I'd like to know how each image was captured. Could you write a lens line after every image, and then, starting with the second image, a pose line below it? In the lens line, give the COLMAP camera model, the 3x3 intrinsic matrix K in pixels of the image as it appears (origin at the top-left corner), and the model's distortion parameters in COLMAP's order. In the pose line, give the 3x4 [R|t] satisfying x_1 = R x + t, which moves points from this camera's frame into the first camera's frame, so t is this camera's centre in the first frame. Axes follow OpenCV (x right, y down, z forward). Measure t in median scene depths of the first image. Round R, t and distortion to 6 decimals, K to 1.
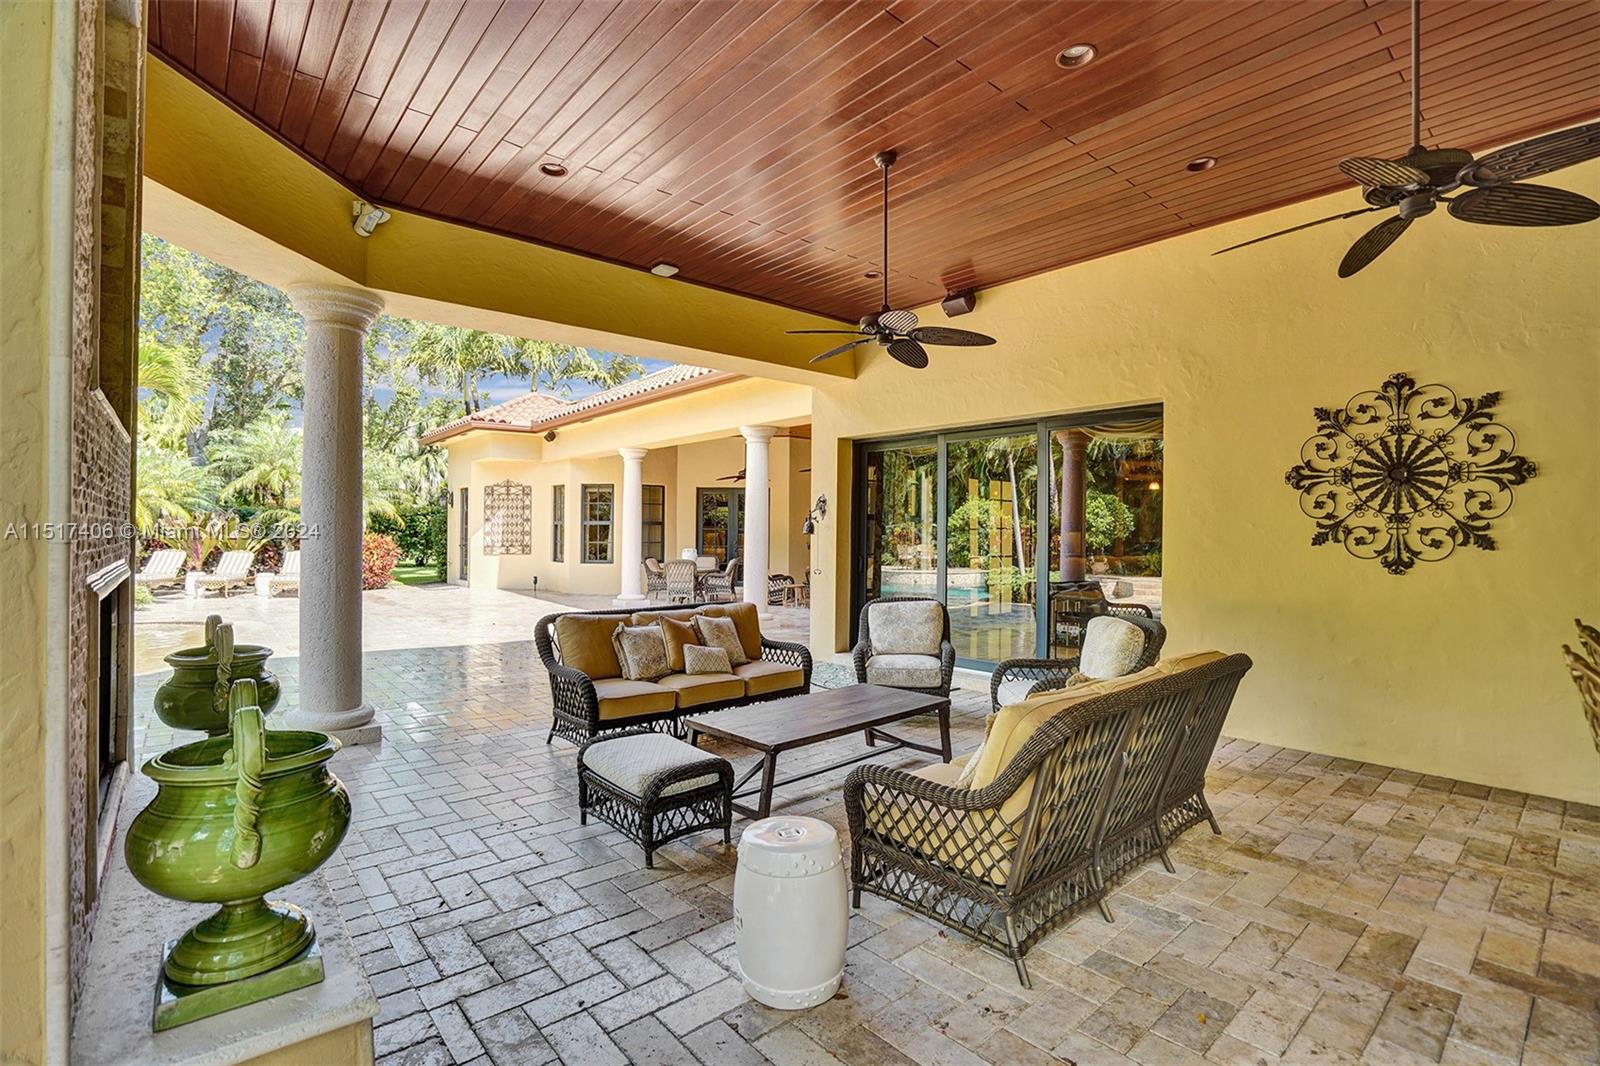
lens RADIAL K [[738.8, 0, 803.8], [0, 738.8, 533.8], [0, 0, 1]] dist [-0.034080, 0.002335]
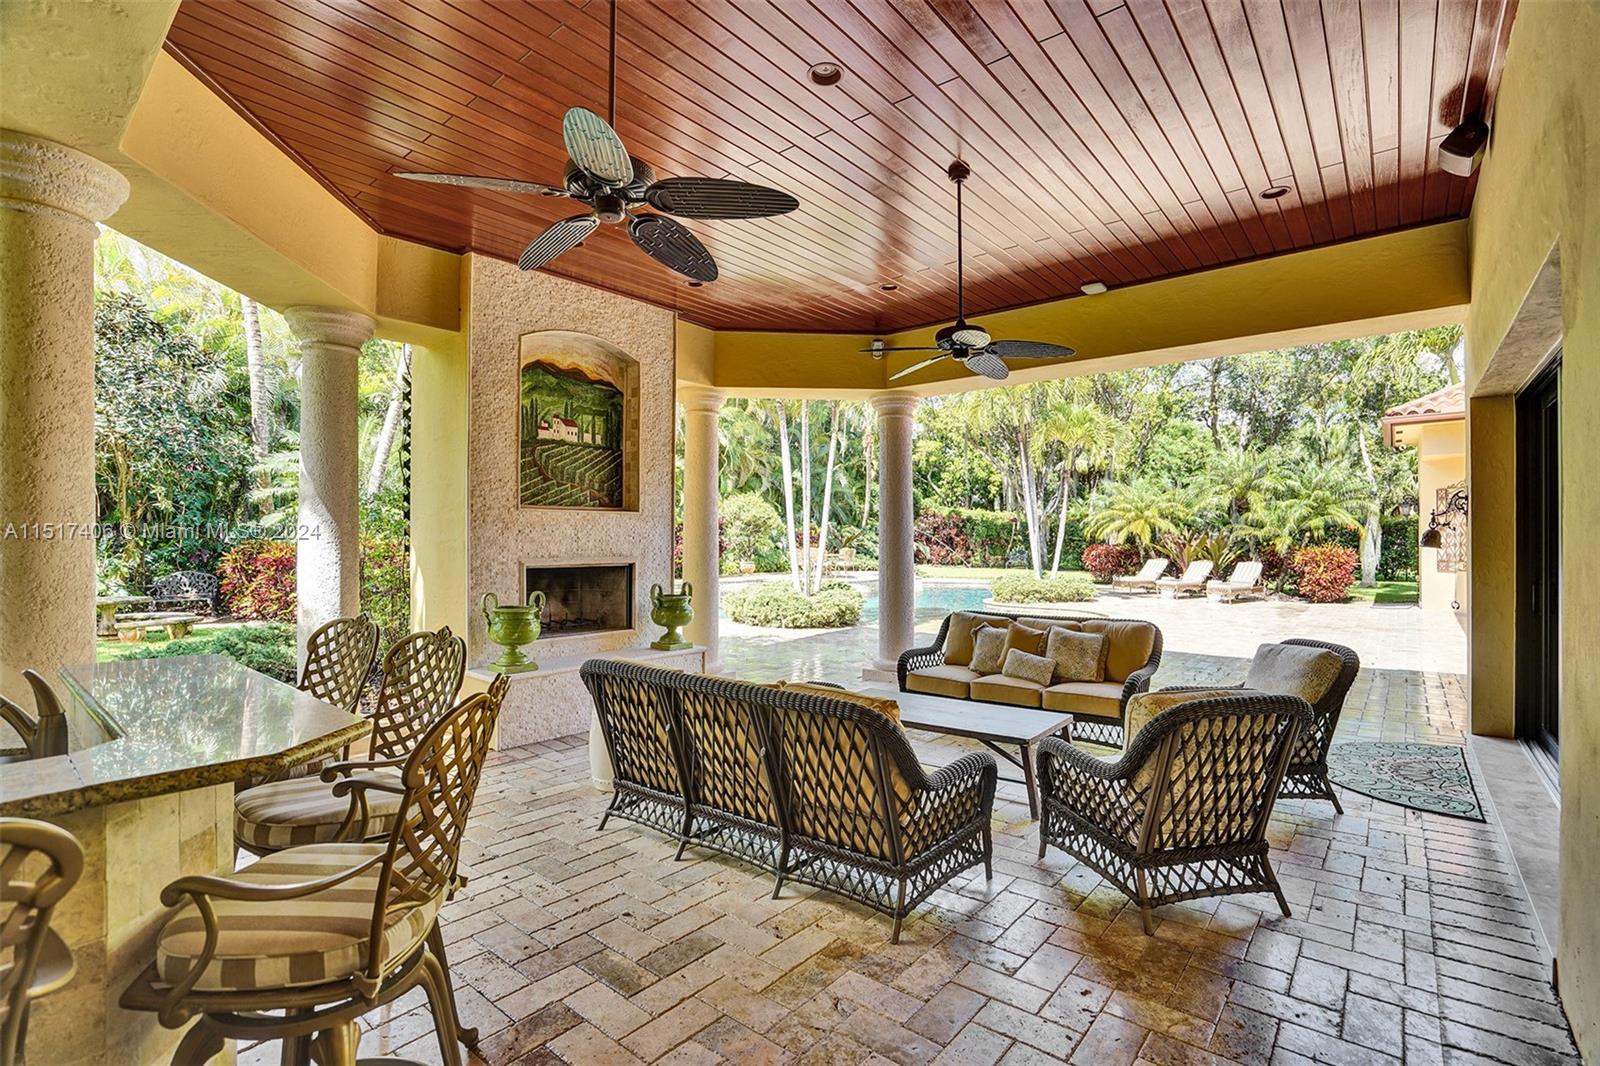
lens RADIAL K [[738.8, 0, 800.6], [0, 738.8, 541.8], [0, 0, 1]] dist [-0.034080, 0.002335]
pose [[0.172336, -0.003696, -0.985031, 0.732153], [-0.001407, 0.999991, -0.003998, -0.004554], [0.985037, 0.002075, 0.172329, 0.427227]]
